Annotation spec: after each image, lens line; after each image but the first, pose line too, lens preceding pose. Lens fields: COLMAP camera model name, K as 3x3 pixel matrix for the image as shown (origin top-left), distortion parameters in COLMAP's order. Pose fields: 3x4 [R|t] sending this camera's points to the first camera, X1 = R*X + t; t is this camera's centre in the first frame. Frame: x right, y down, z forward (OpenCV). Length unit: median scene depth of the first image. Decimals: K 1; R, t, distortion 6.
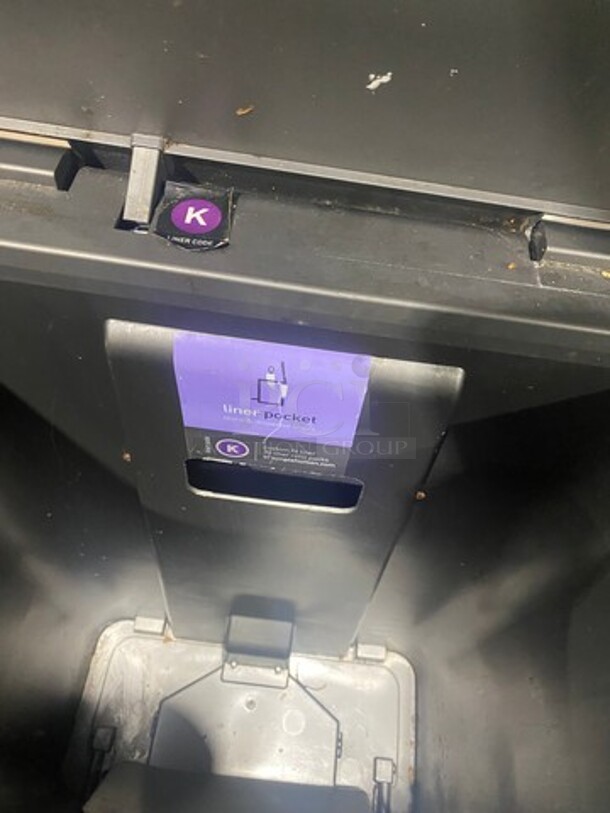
lens RADIAL K [[617.9, 0, 304.0], [0, 617.9, 423.7], [0, 0, 1]] dist [0.073763, -0.003038]
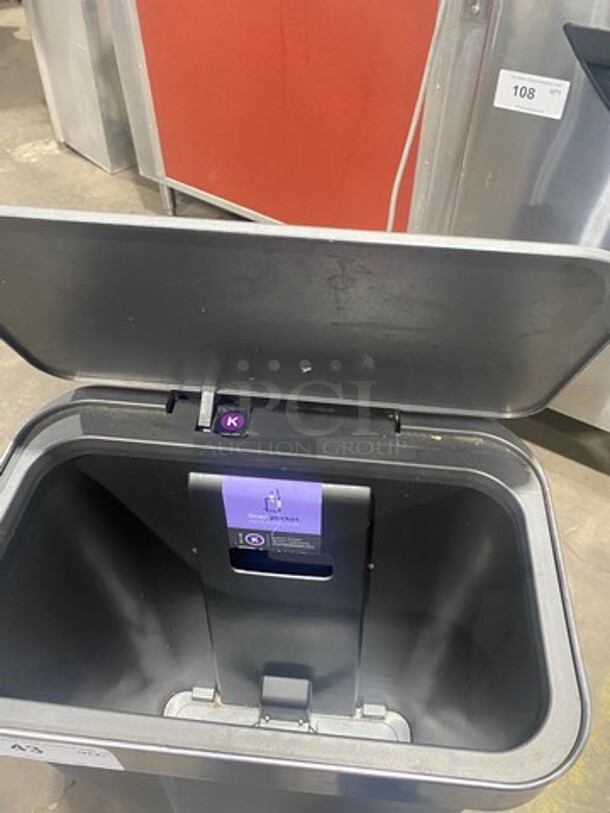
lens RADIAL K [[612.2, 0, 305.0], [0, 612.2, 406.5], [0, 0, 1]] dist [0.006023, -0.000617]
pose [[0.996961, -0.062632, -0.046331, 0.136083], [0.050596, 0.972751, -0.226266, 0.076667], [0.059240, 0.223234, 0.972963, -0.802642]]
